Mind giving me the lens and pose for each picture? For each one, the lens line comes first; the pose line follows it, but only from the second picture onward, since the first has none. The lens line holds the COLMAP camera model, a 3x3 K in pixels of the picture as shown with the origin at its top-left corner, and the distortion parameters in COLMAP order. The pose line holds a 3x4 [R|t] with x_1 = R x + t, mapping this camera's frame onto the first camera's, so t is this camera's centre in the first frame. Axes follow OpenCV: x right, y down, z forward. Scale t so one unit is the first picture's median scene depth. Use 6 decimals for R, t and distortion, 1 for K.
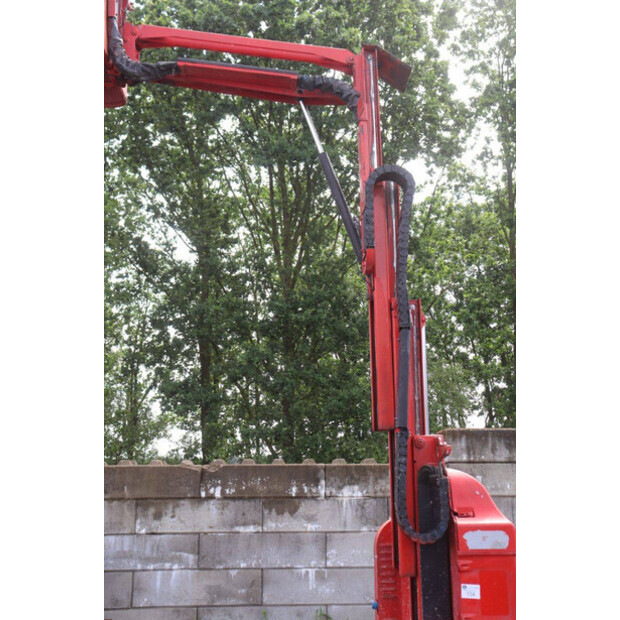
lens RADIAL K [[824.2, 0, 309.3], [0, 824.2, 293.7], [0, 0, 1]] dist [0.039467, 0.000000]
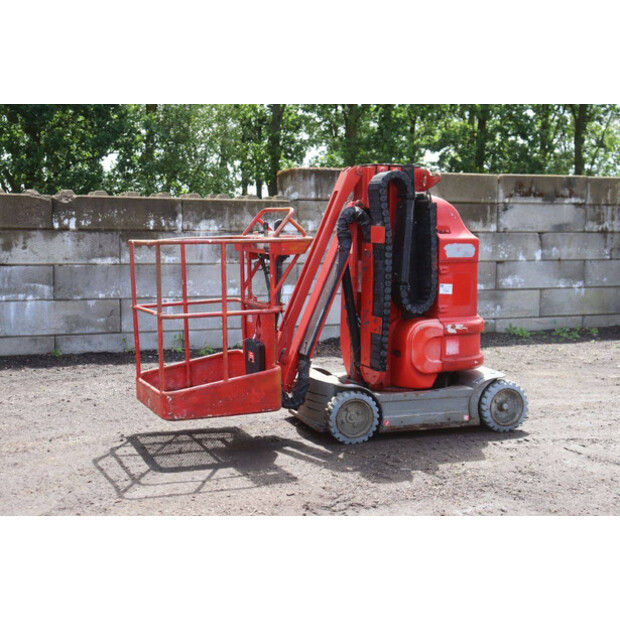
lens RADIAL K [[969.7, 0, 325.6], [0, 969.7, 305.1], [0, 0, 1]] dist [0.115062, 0.000000]
pose [[0.926897, -0.016561, 0.374951, -0.265812], [-0.093475, 0.957359, 0.273360, -0.006378], [-0.363490, -0.288425, 0.885825, -0.136098]]
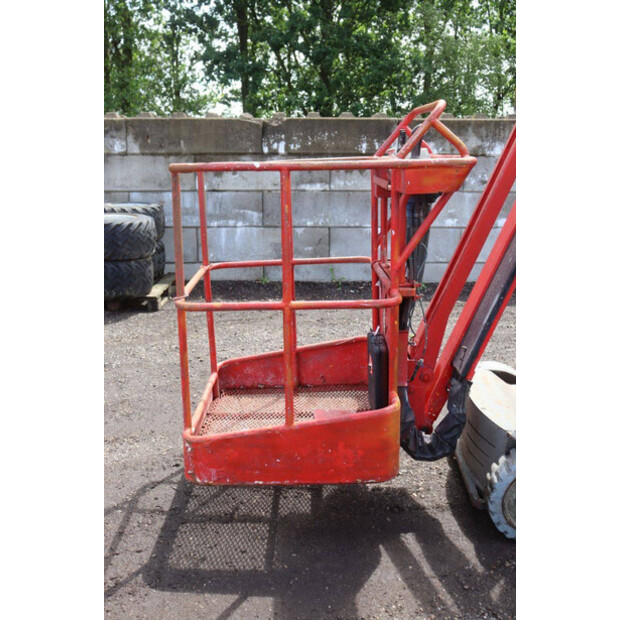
lens RADIAL K [[666.5, 0, 303.8], [0, 666.5, 310.0], [0, 0, 1]] dist [-0.032573, 0.000000]
pose [[0.999781, 0.013325, -0.016110, -0.071890], [-0.005085, 0.902412, 0.430844, 0.084158], [0.020279, -0.430668, 0.902283, 0.255055]]
